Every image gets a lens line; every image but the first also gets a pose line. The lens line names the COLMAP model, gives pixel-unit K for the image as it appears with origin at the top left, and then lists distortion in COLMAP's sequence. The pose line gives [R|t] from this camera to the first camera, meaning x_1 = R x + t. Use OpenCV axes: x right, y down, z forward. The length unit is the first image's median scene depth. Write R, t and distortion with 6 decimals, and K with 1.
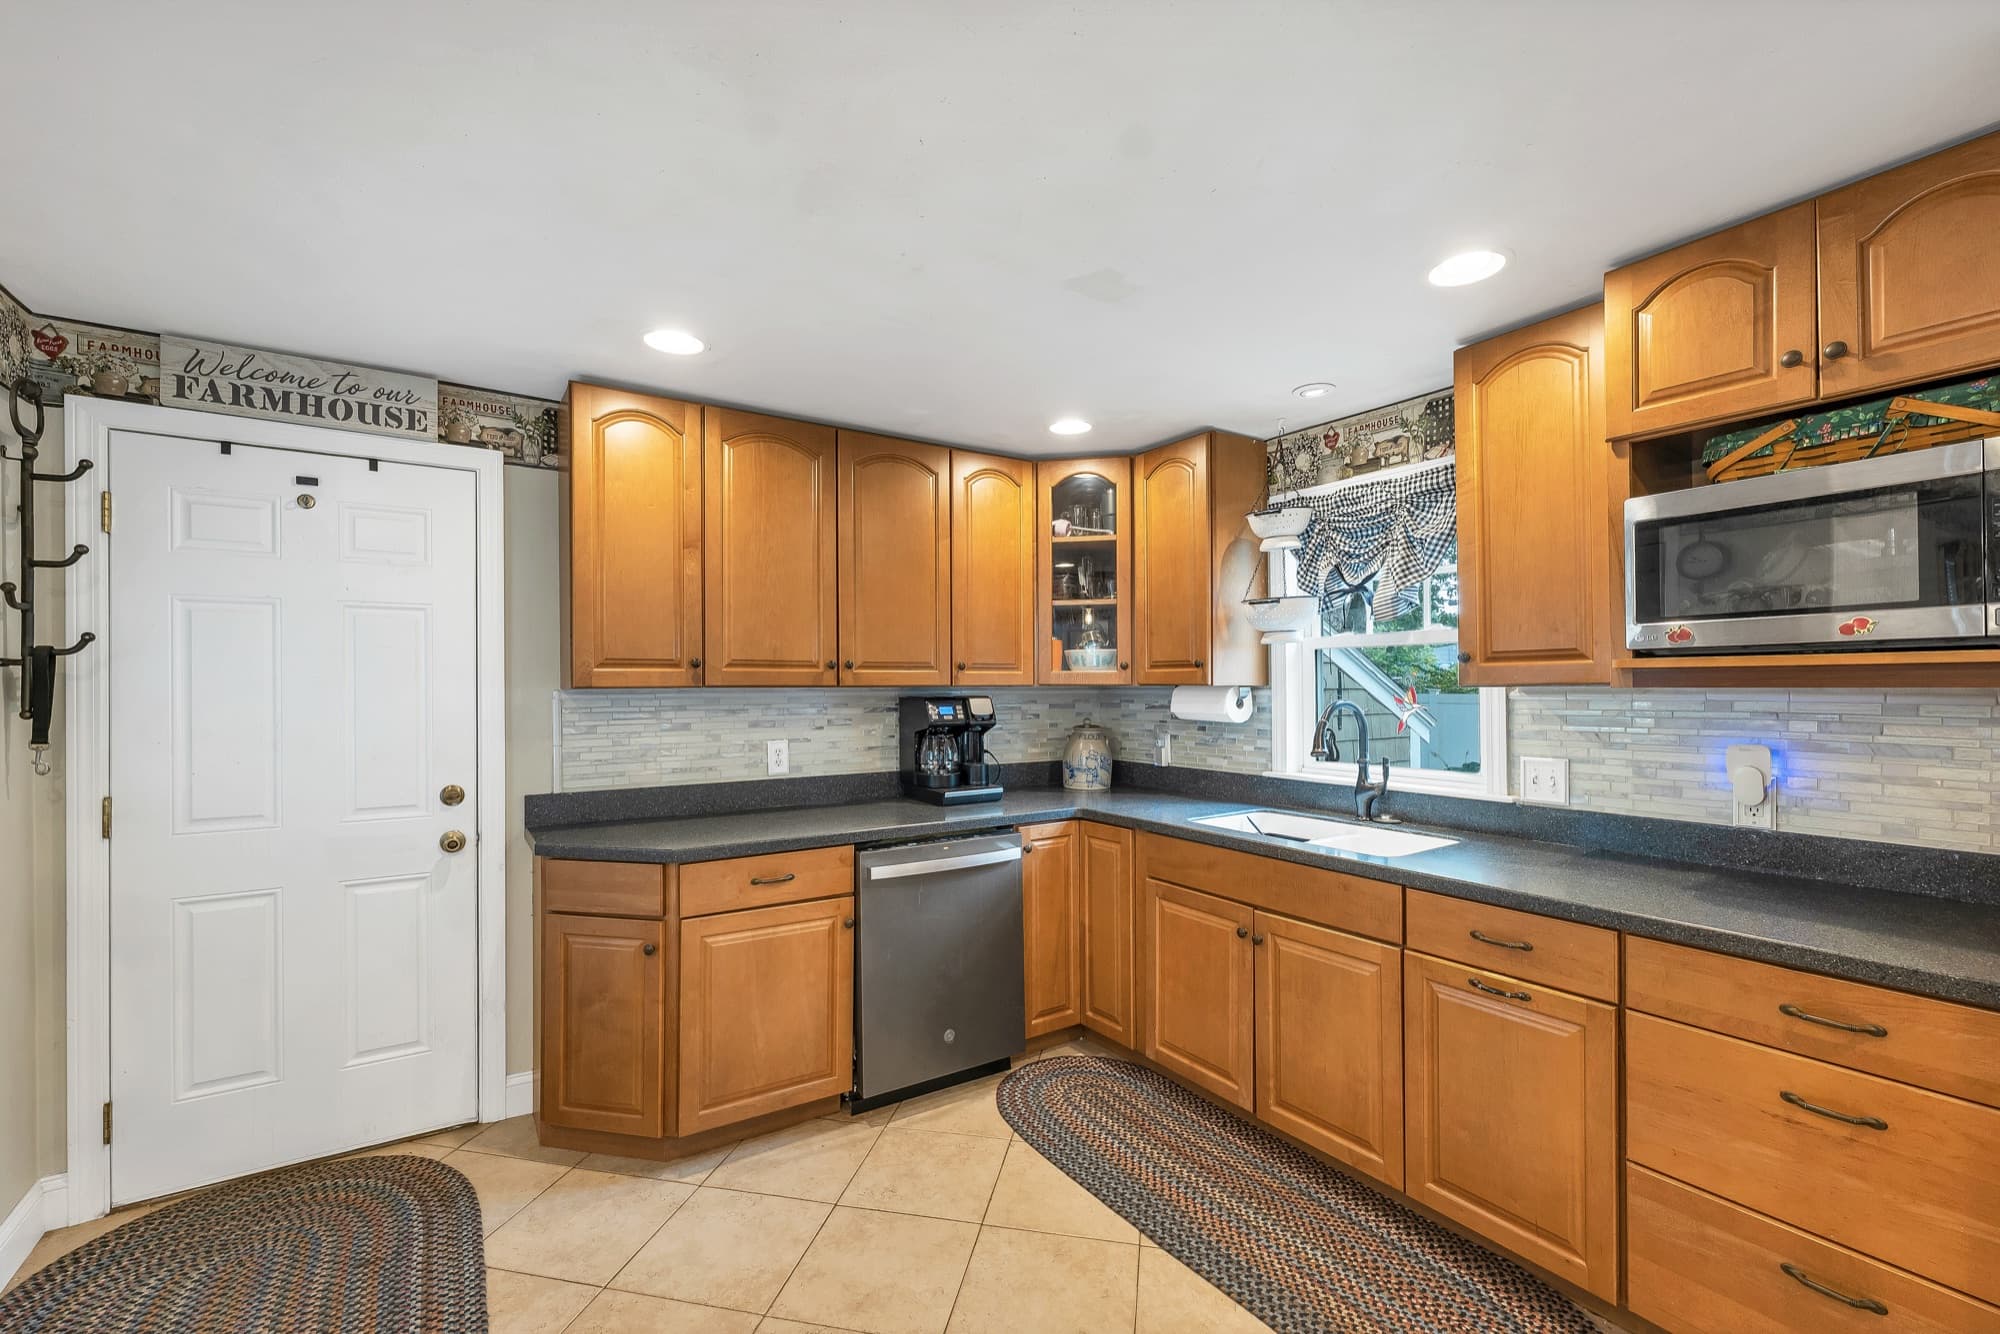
lens RADIAL K [[840.6, 0, 996.3], [0, 840.6, 681.9], [0, 0, 1]] dist [0.000515, 0.000302]
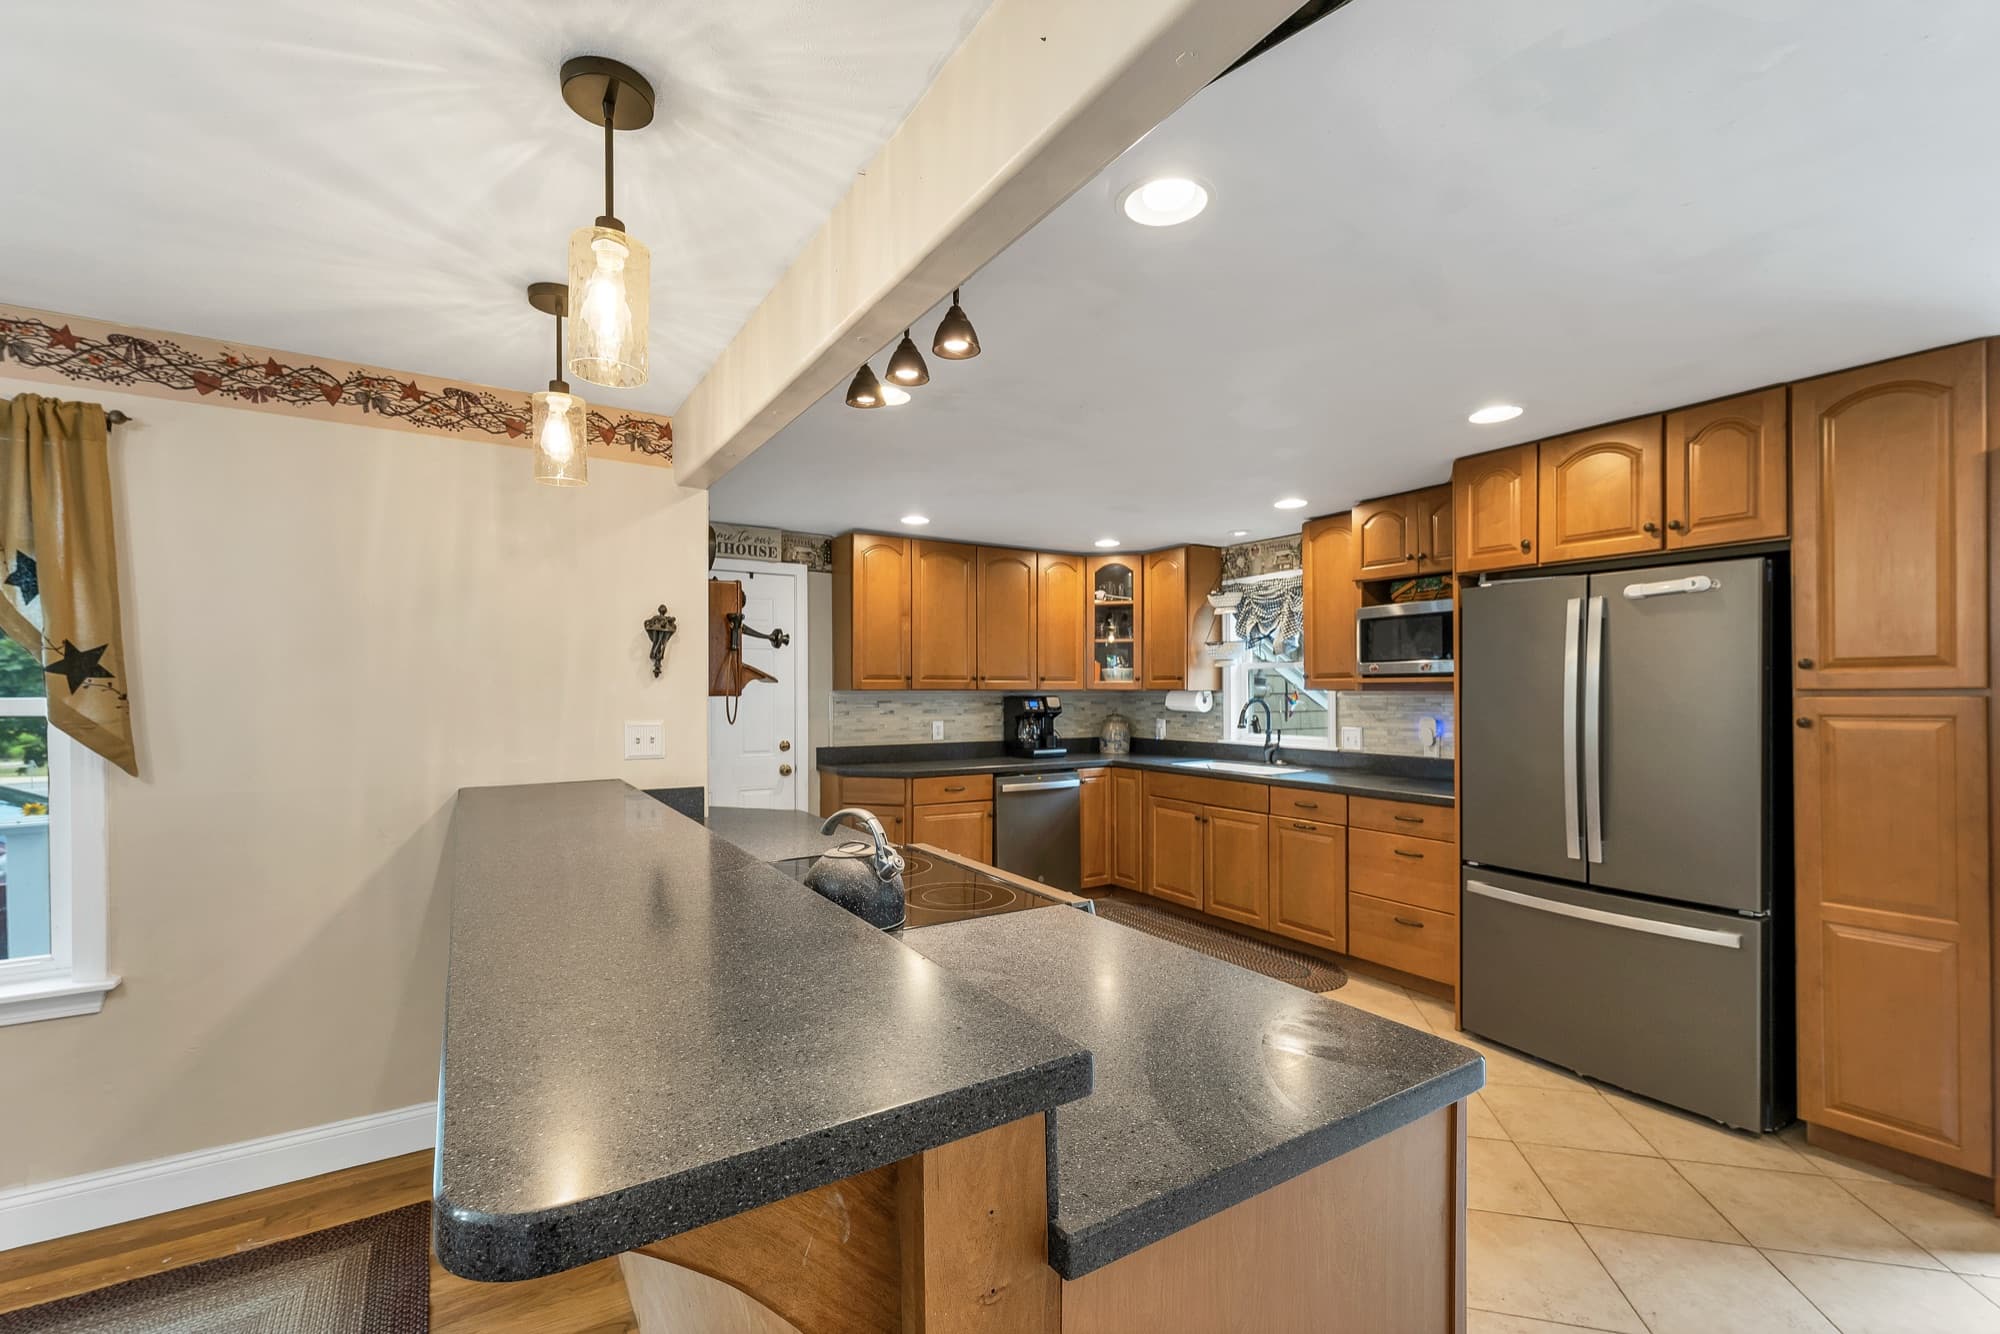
lens RADIAL K [[840.6, 0, 994.2], [0, 840.6, 694.3], [0, 0, 1]] dist [0.000515, 0.000302]
pose [[0.999766, 0.003475, -0.021358, -0.122625], [-0.003304, 0.999962, 0.008022, 0.000369], [0.021385, -0.007950, 0.999740, -0.855082]]
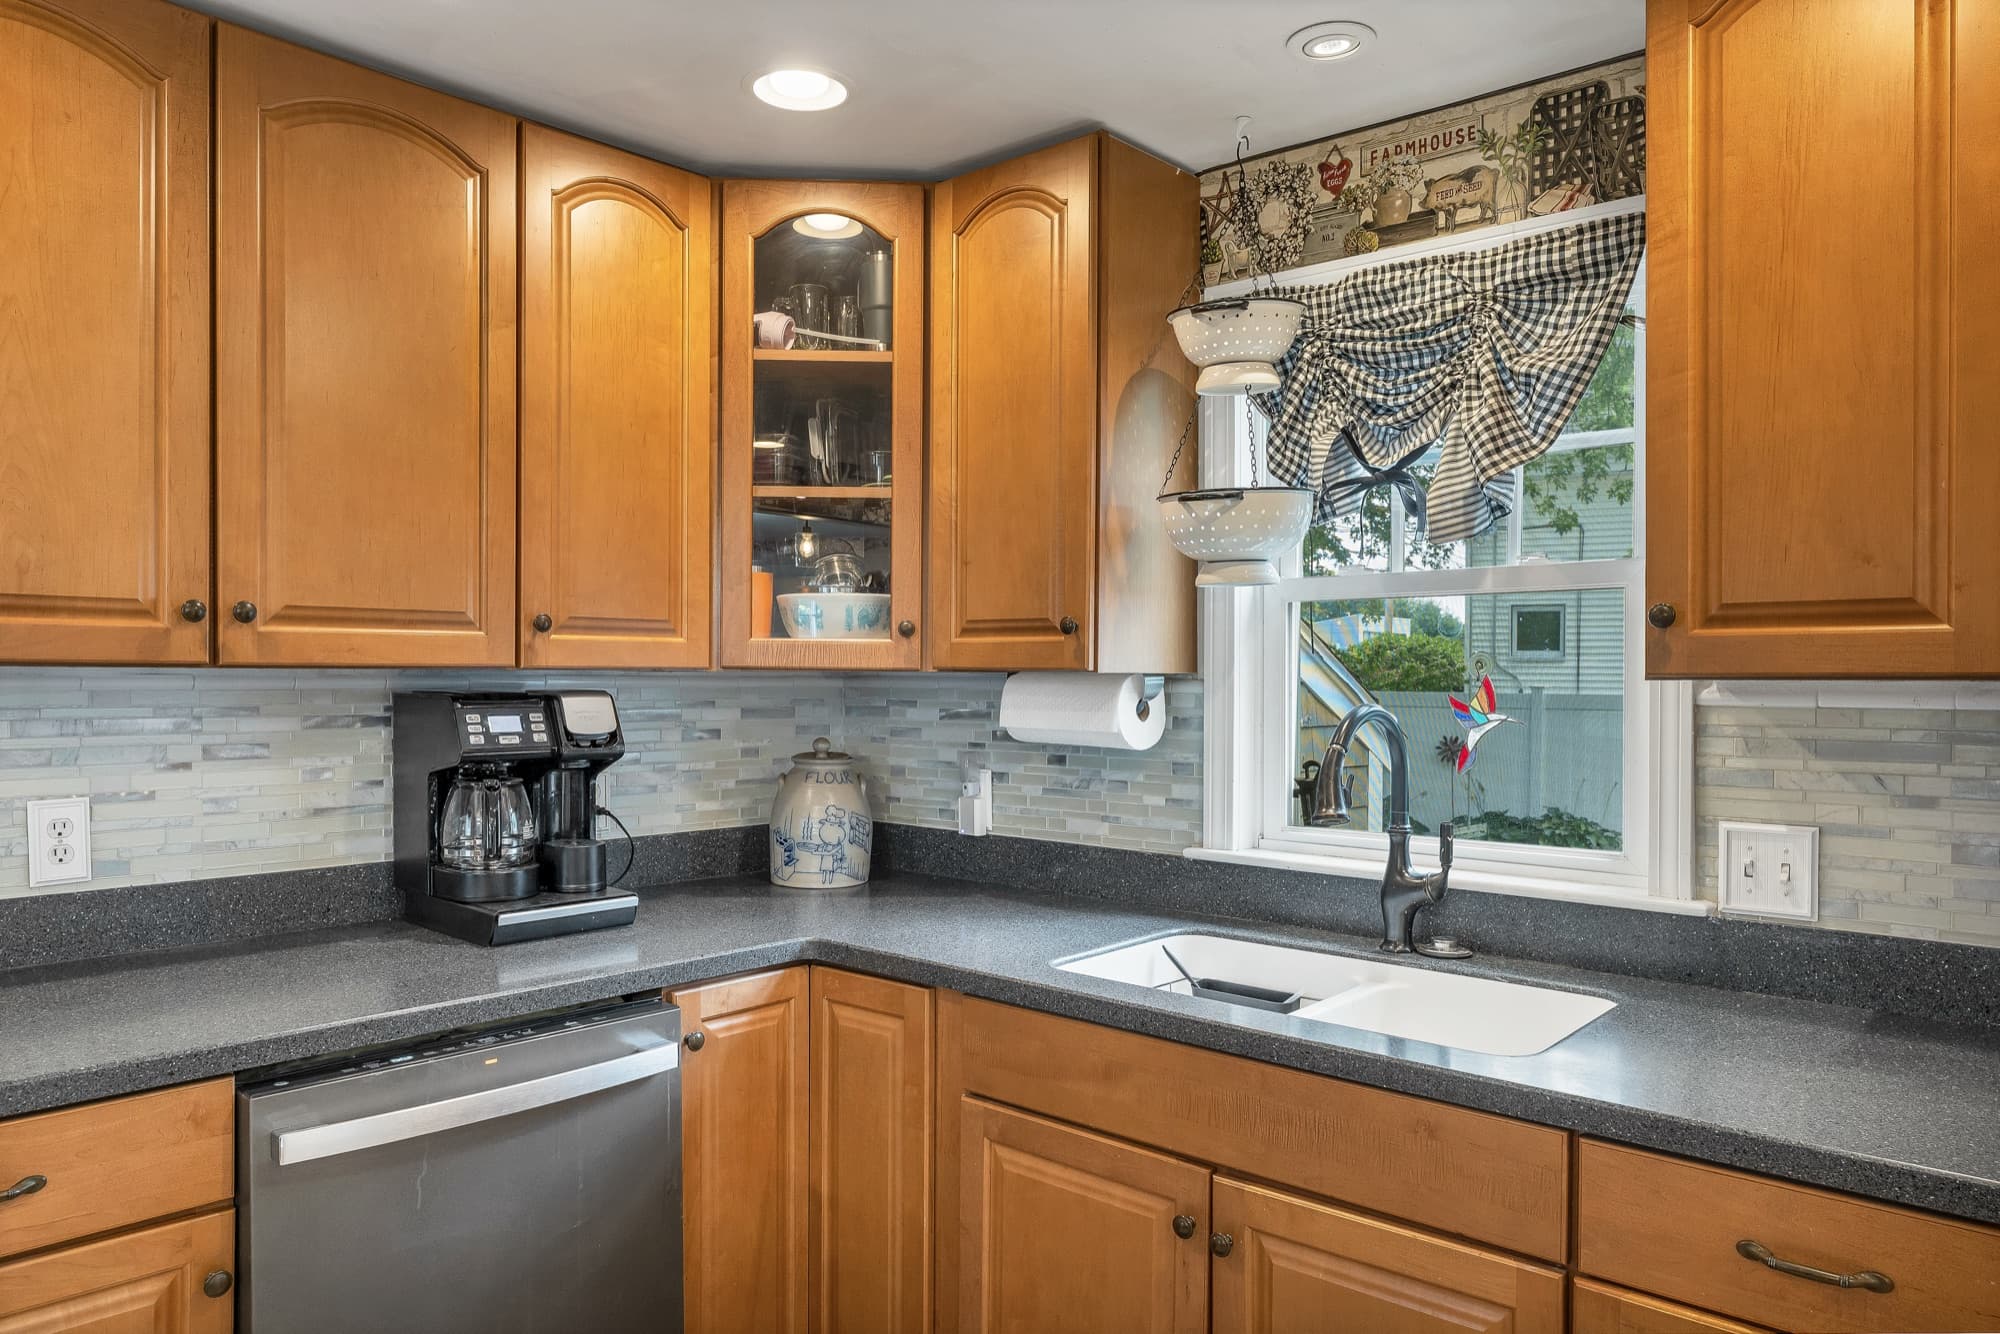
lens RADIAL K [[1378.4, 0, 995.6], [0, 1378.4, 677.3], [0, 0, 1]] dist [0.001238, -0.000900]
pose [[0.967592, 0.008456, 0.252377, 0.007056], [-0.010561, 0.999920, 0.006989, 0.002628], [-0.252297, -0.009428, 0.967604, 0.291774]]
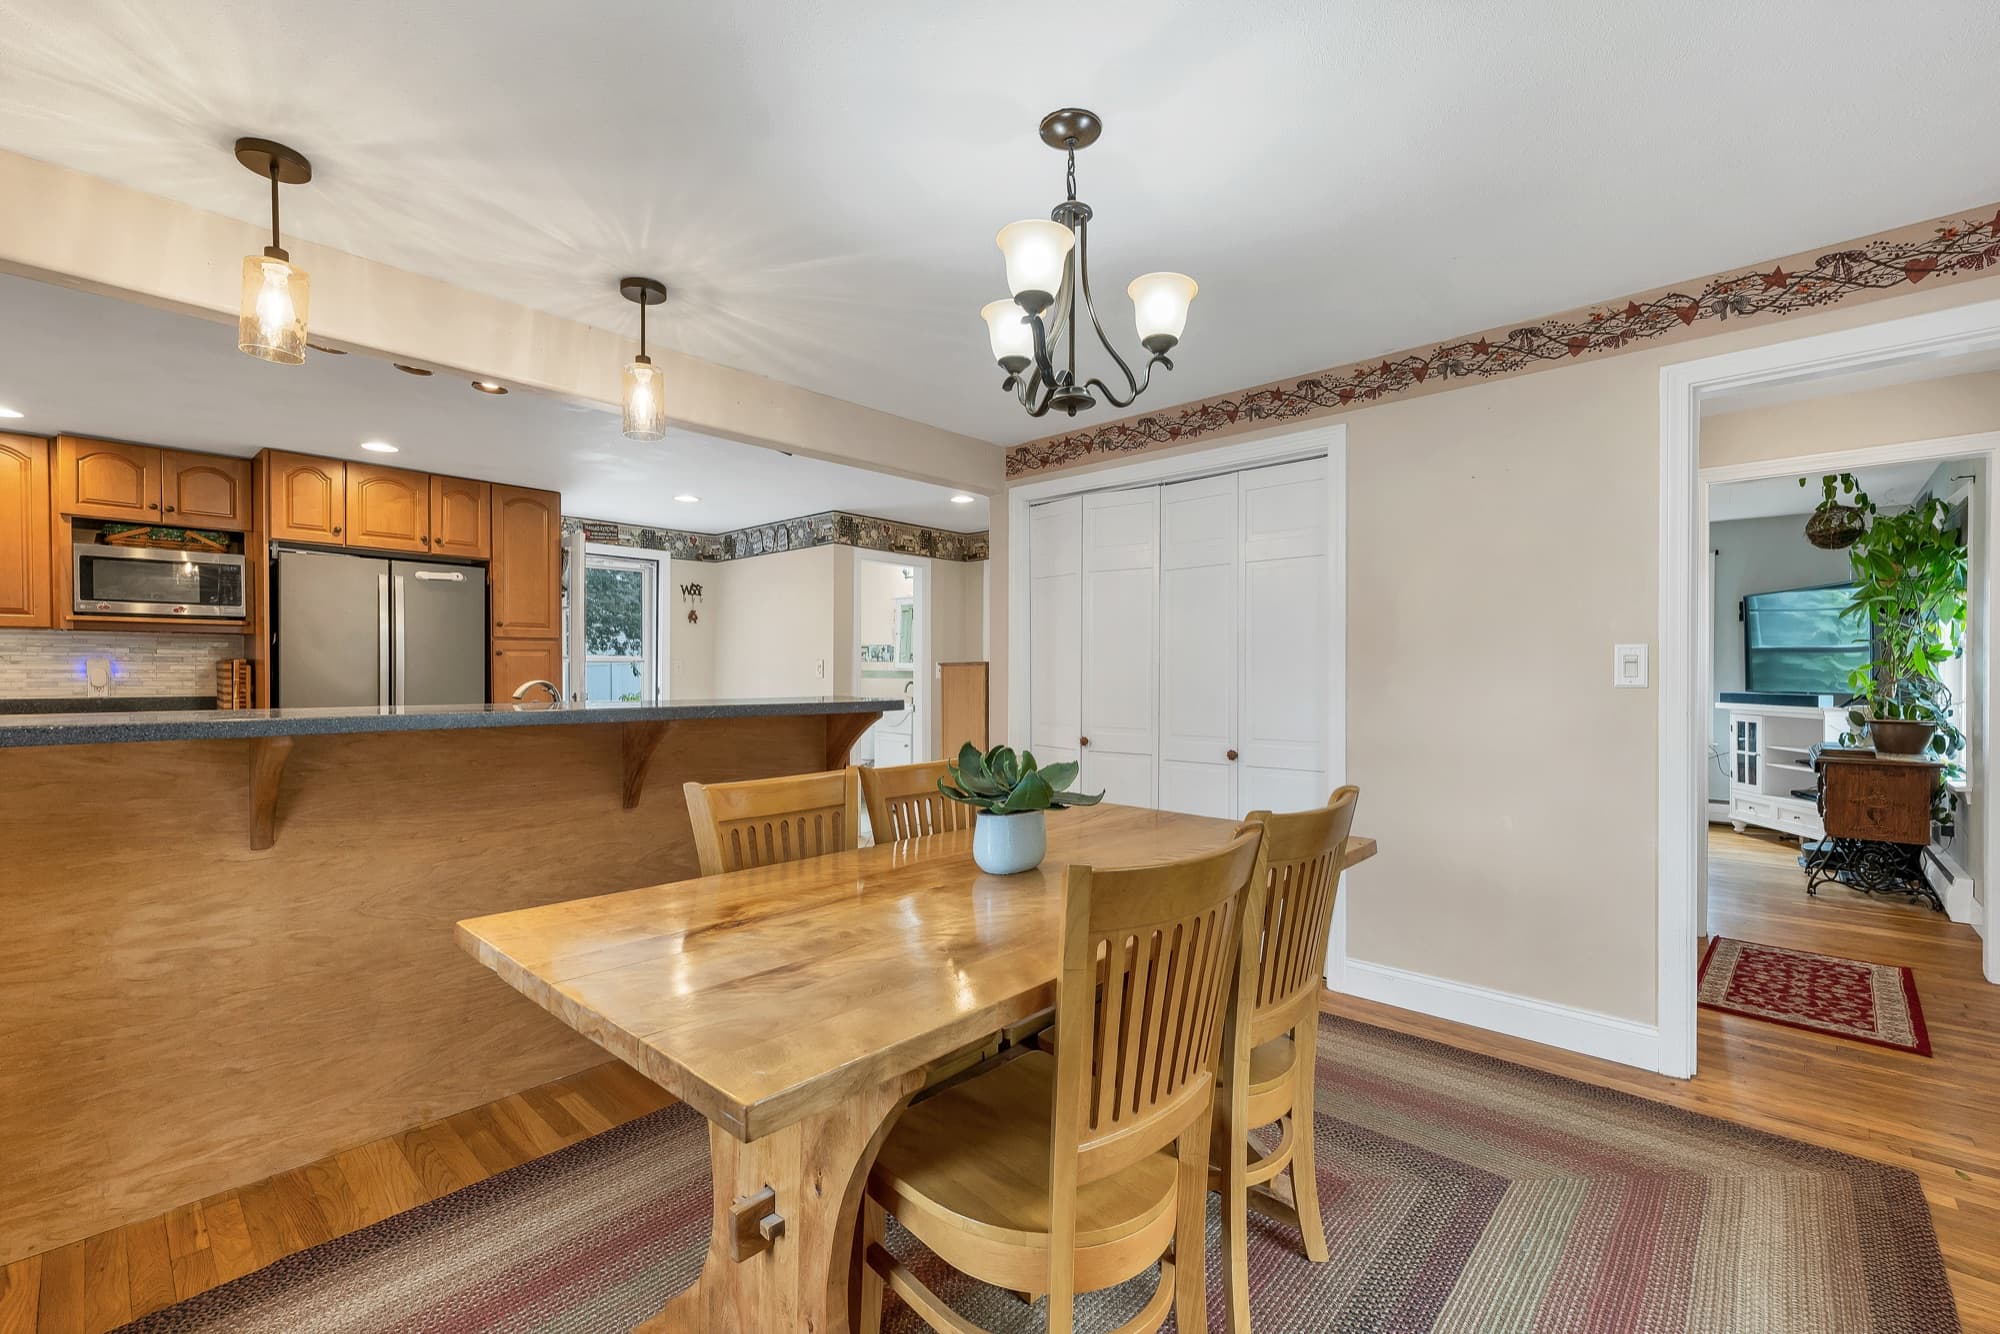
lens RADIAL K [[840.6, 0, 993.1], [0, 840.6, 677.0], [0, 0, 1]] dist [0.000515, 0.000302]
pose [[-0.236720, -0.003307, 0.971572, -1.298594], [-0.004194, 0.999988, 0.002382, 0.078053], [-0.971569, -0.003511, -0.236731, -0.542697]]
